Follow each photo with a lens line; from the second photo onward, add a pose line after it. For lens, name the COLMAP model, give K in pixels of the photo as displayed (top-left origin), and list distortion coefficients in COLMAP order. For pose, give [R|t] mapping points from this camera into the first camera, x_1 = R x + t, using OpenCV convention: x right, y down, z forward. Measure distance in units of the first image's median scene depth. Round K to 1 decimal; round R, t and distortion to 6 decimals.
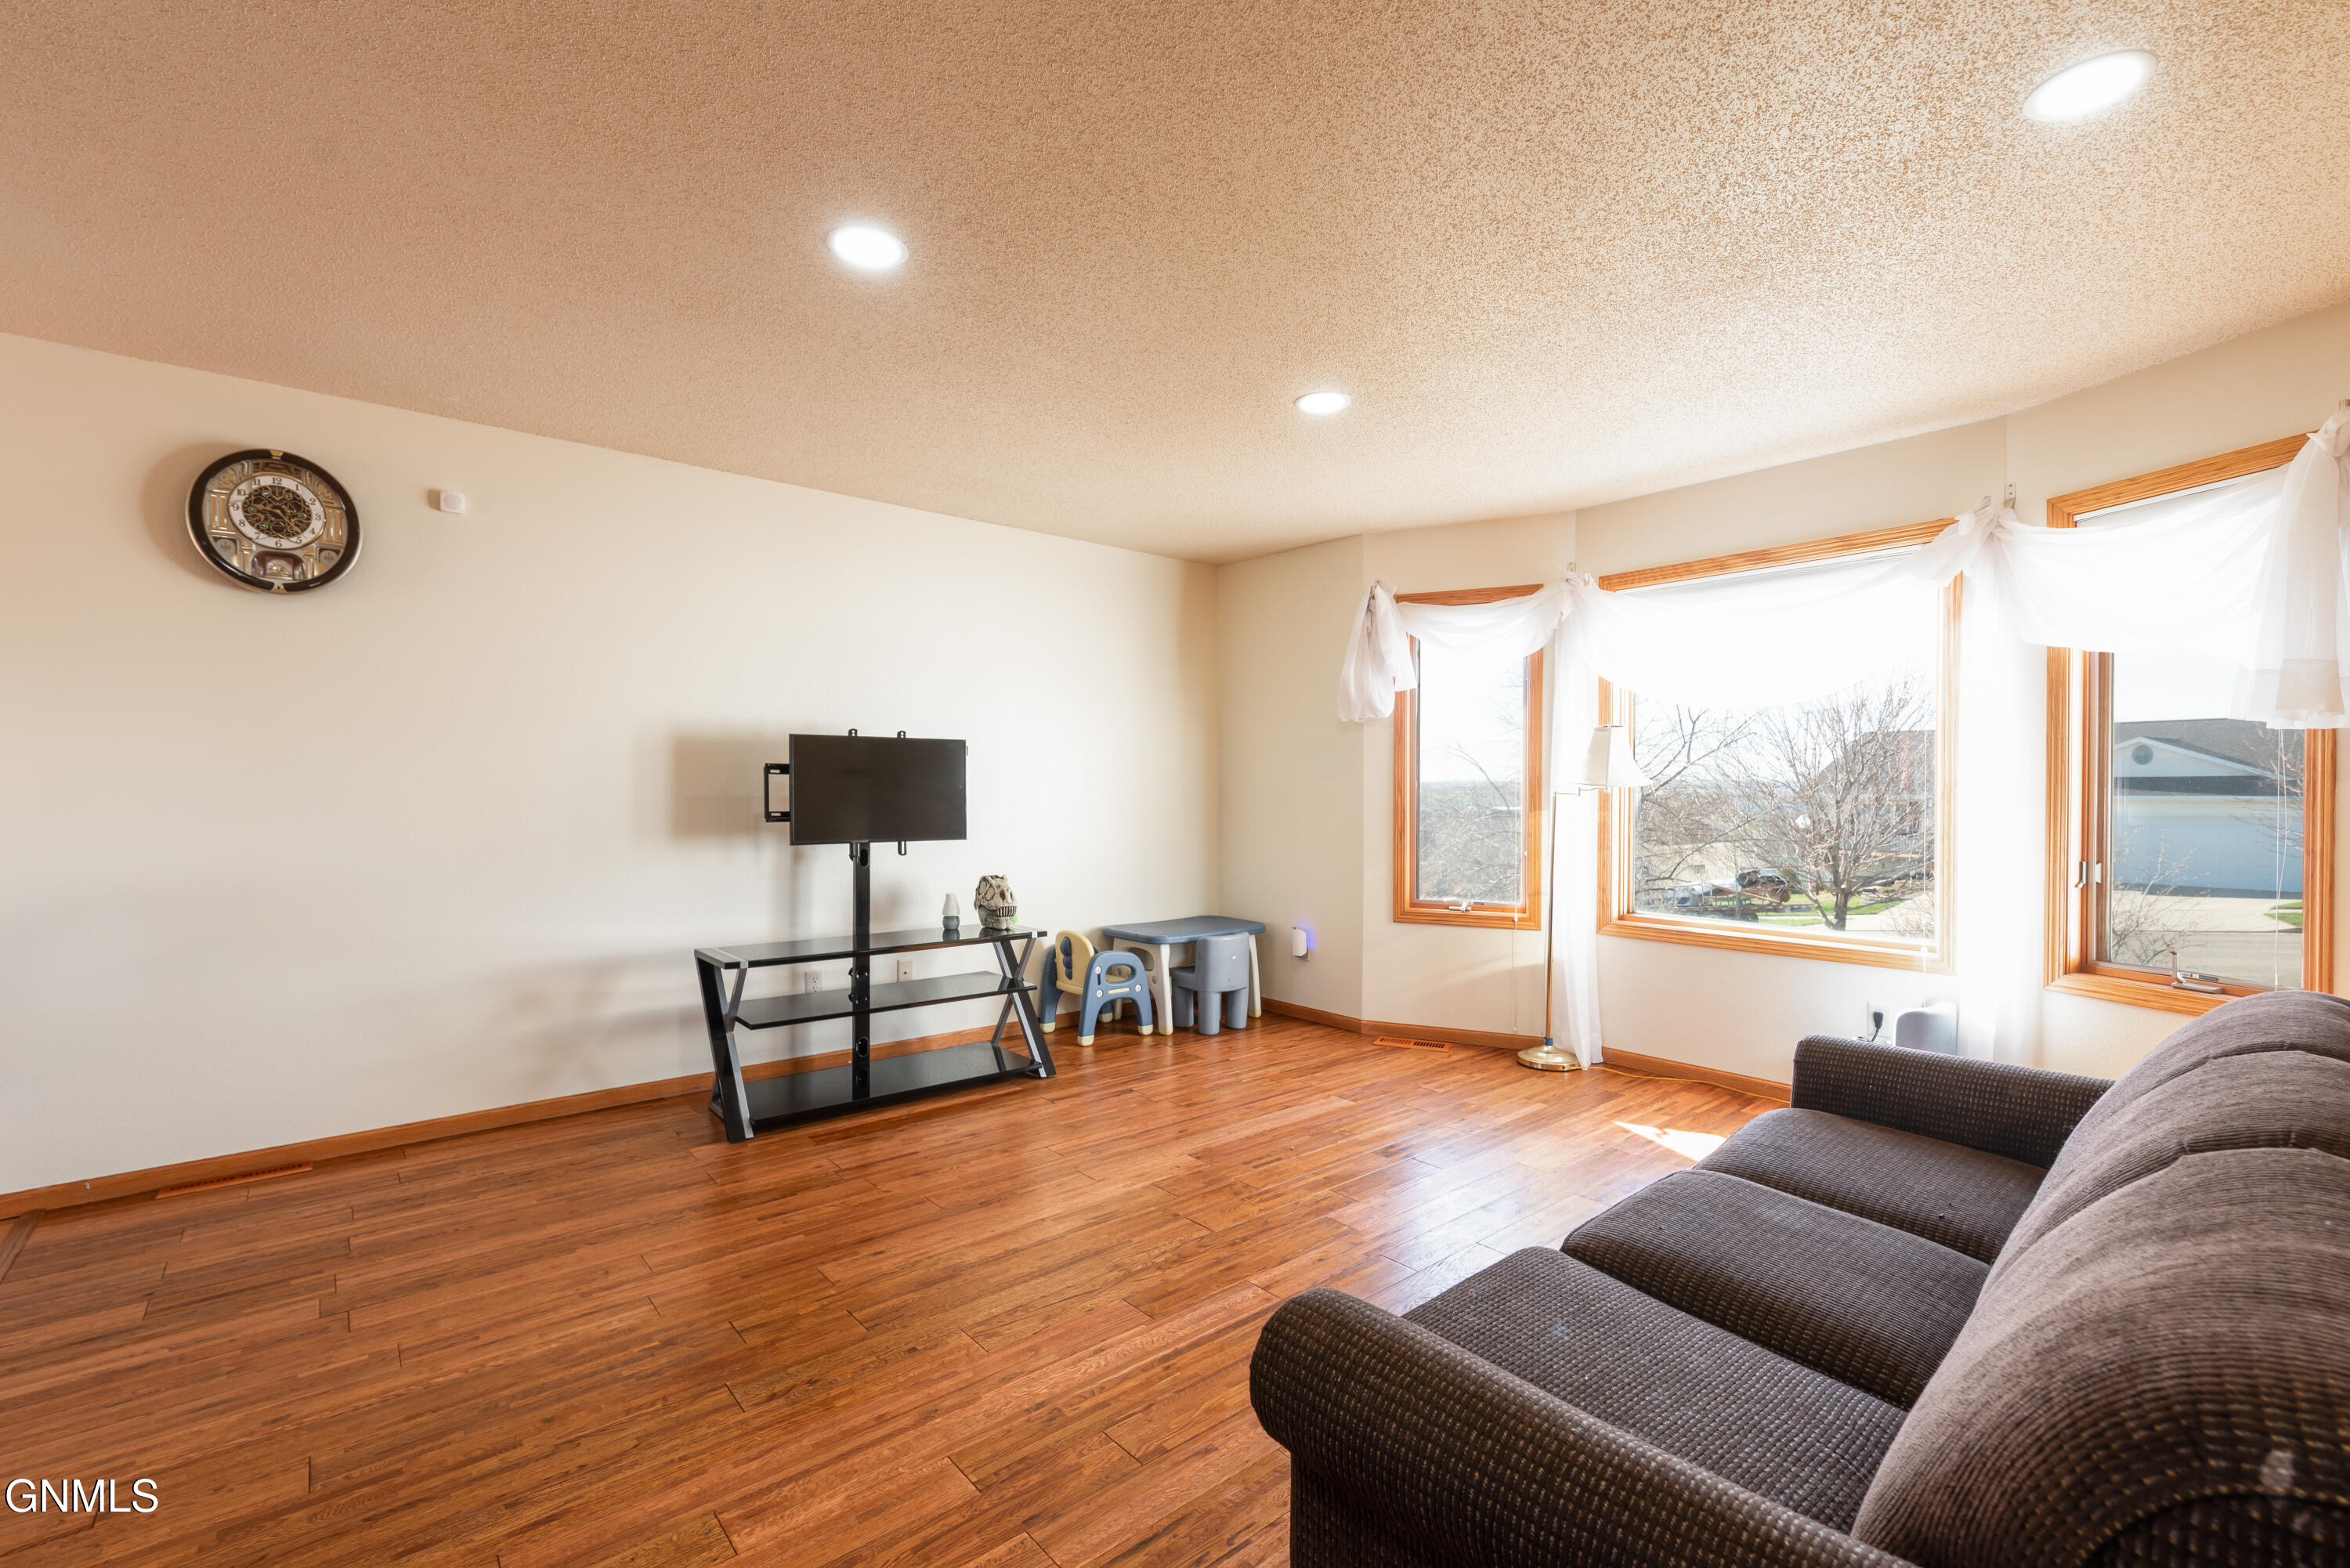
lens RADIAL K [[1007.1, 0, 1178.6], [0, 1007.1, 795.5], [0, 0, 1]] dist [0.000135, -0.000235]
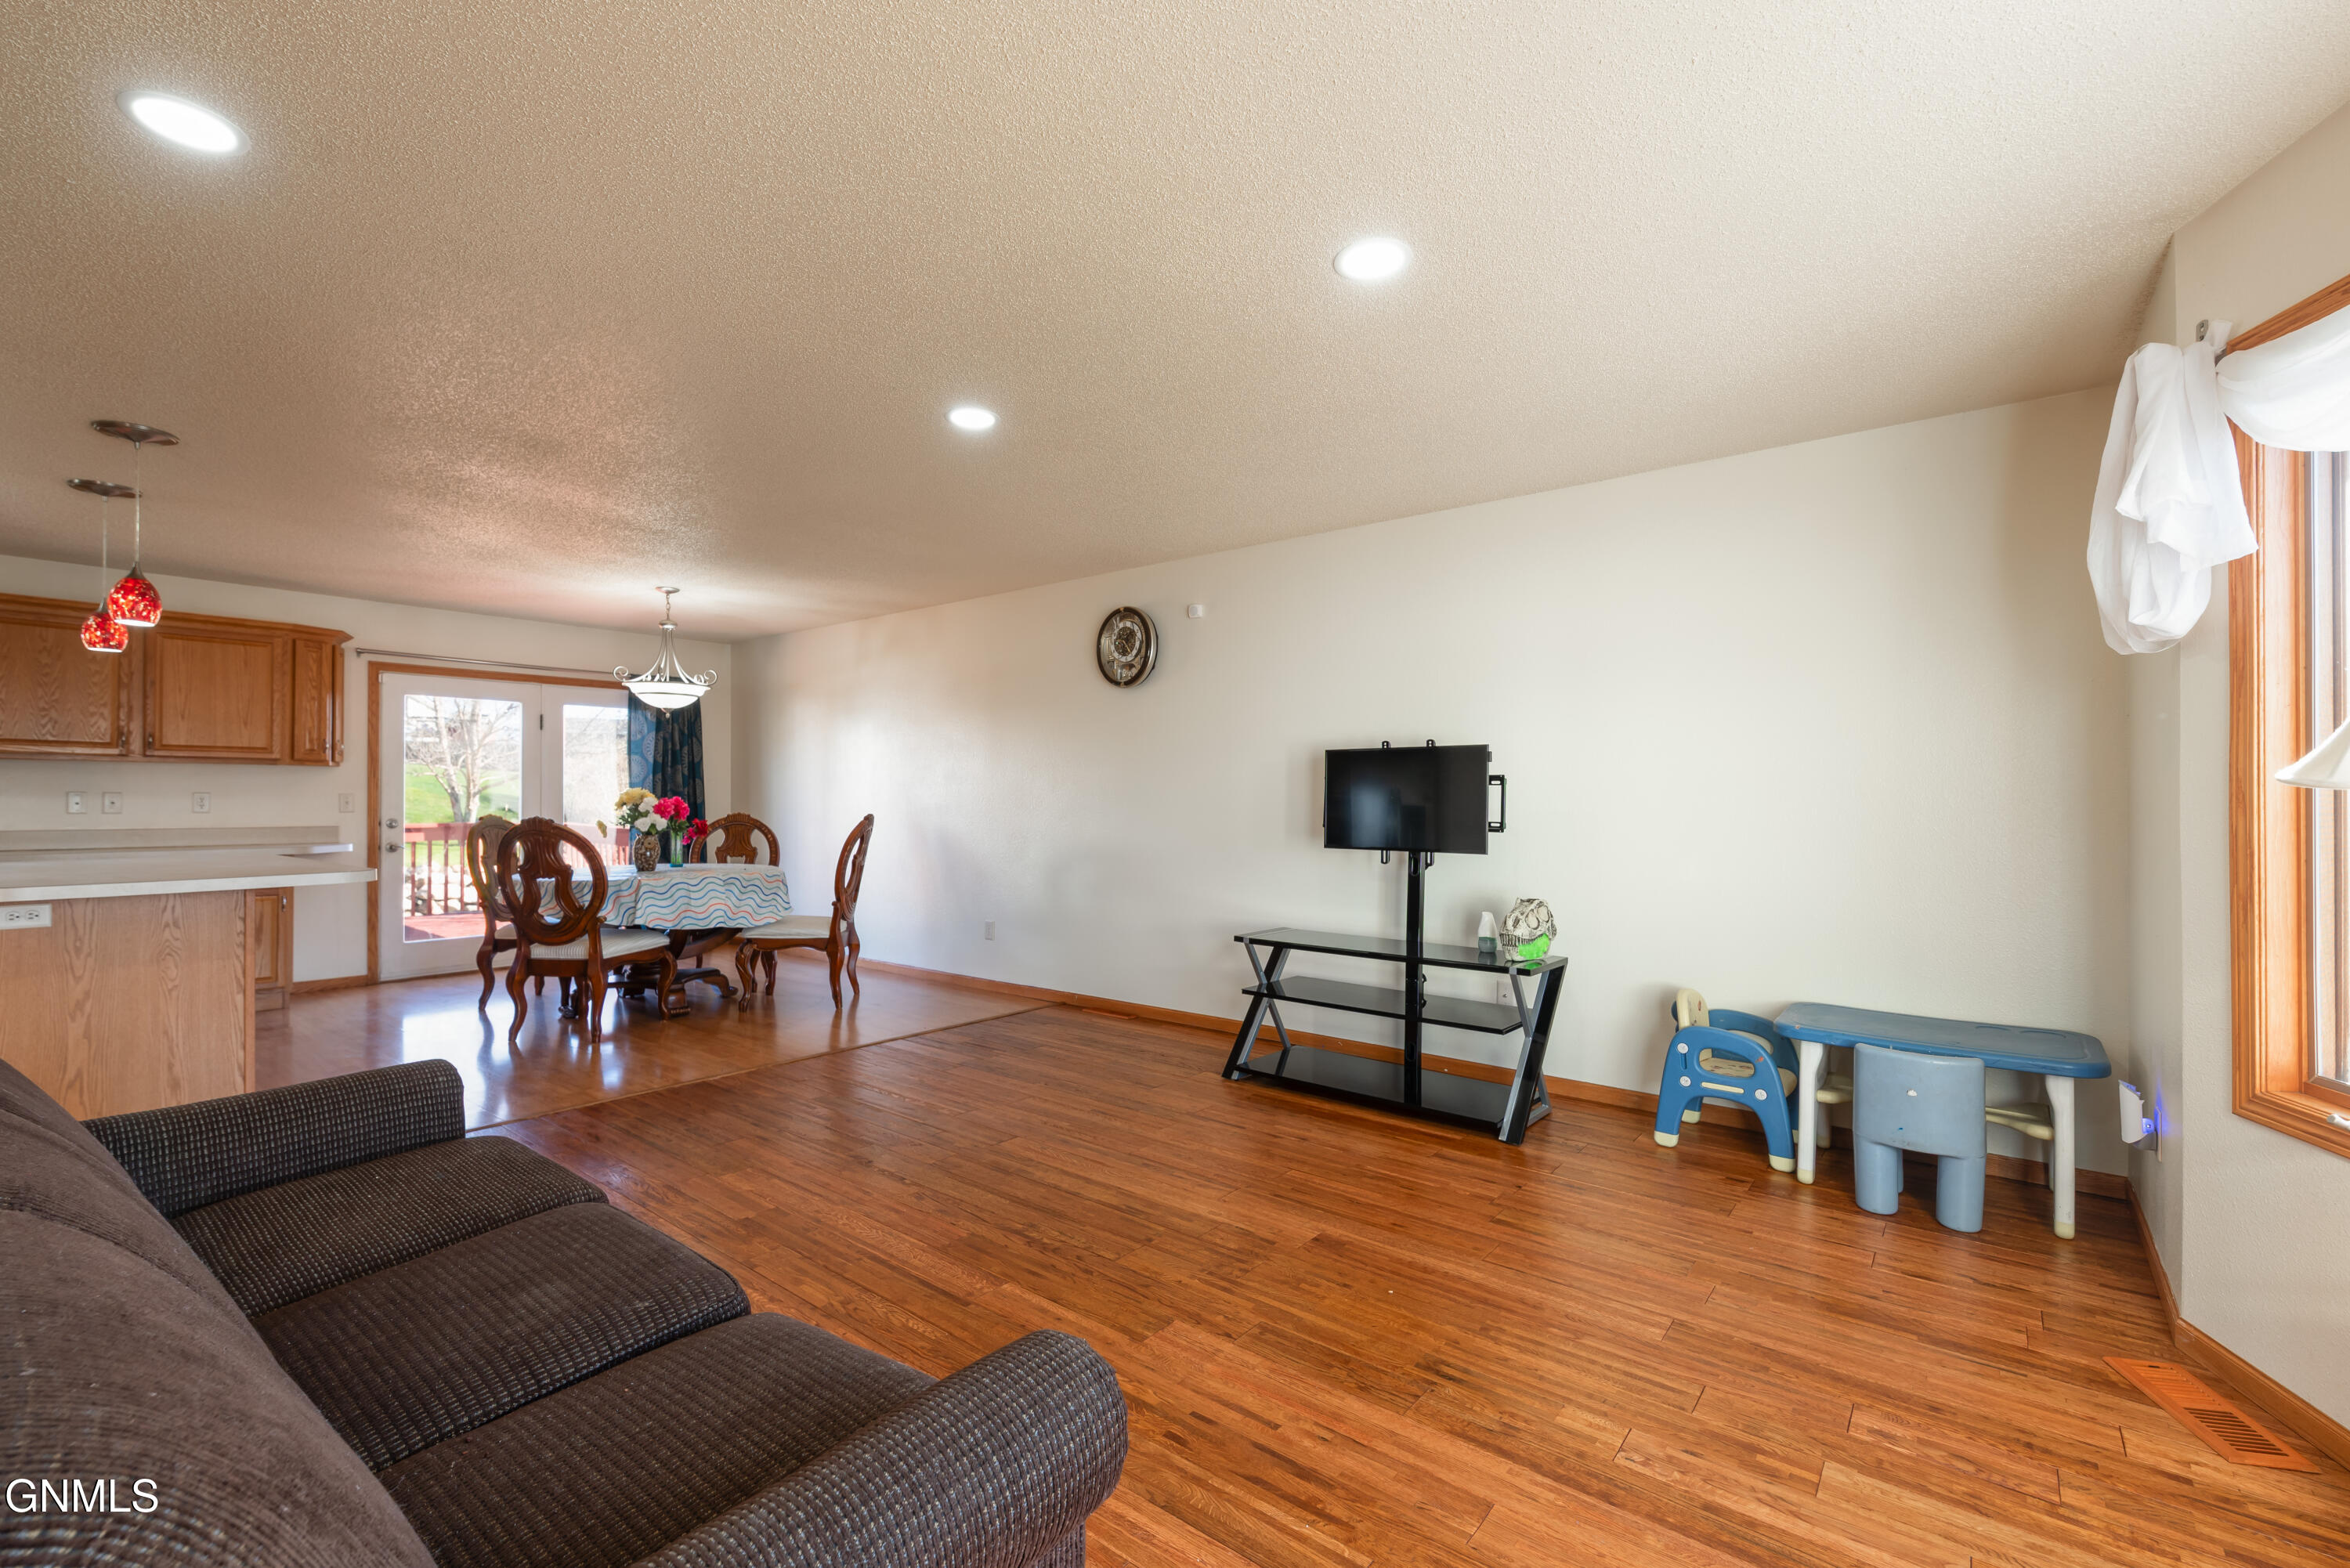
lens RADIAL K [[1007.1, 0, 1178.6], [0, 1007.1, 795.5], [0, 0, 1]] dist [0.000135, -0.000235]
pose [[0.187553, -0.005078, -0.982241, 0.692360], [-0.011024, 0.999913, -0.007274, 0.000715], [0.982193, 0.012192, 0.187481, 0.617844]]
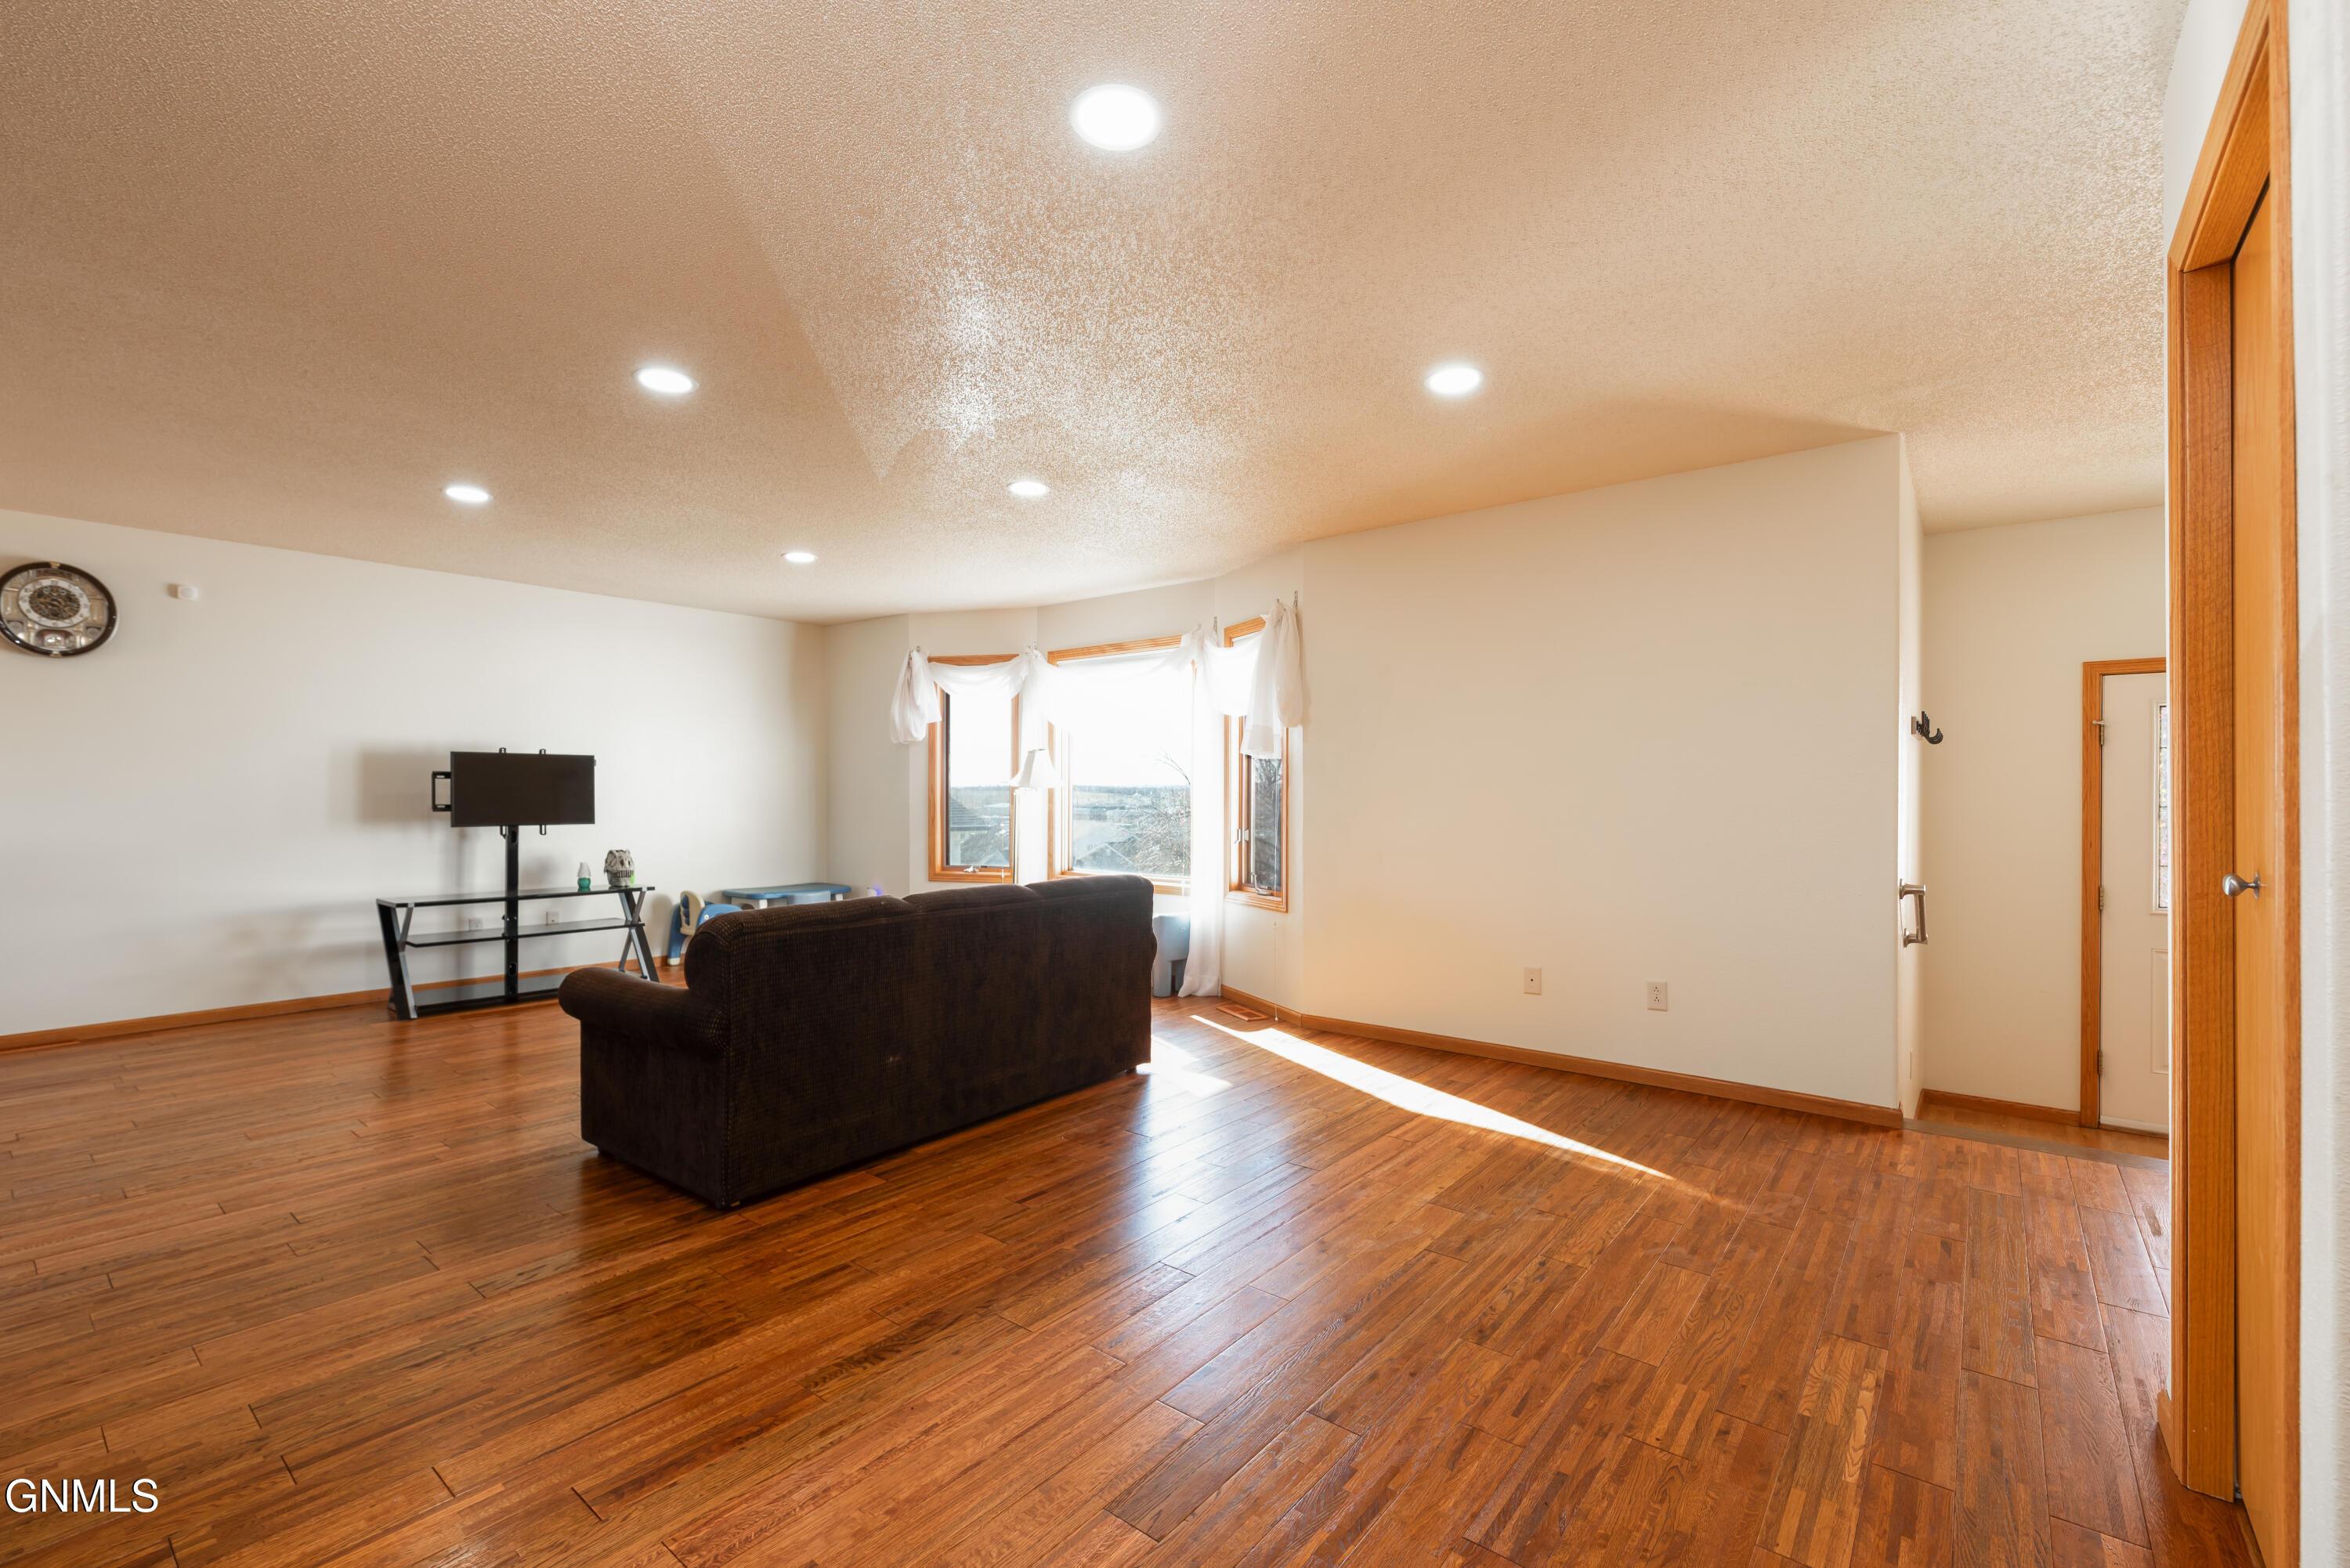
lens RADIAL K [[1007.1, 0, 1178.6], [0, 1007.1, 795.5], [0, 0, 1]] dist [0.000135, -0.000235]
pose [[0.981493, -0.000786, 0.191496, 0.370029], [0.001484, 0.999993, -0.003499, 0.009746], [-0.191492, 0.003719, 0.981487, -0.636887]]
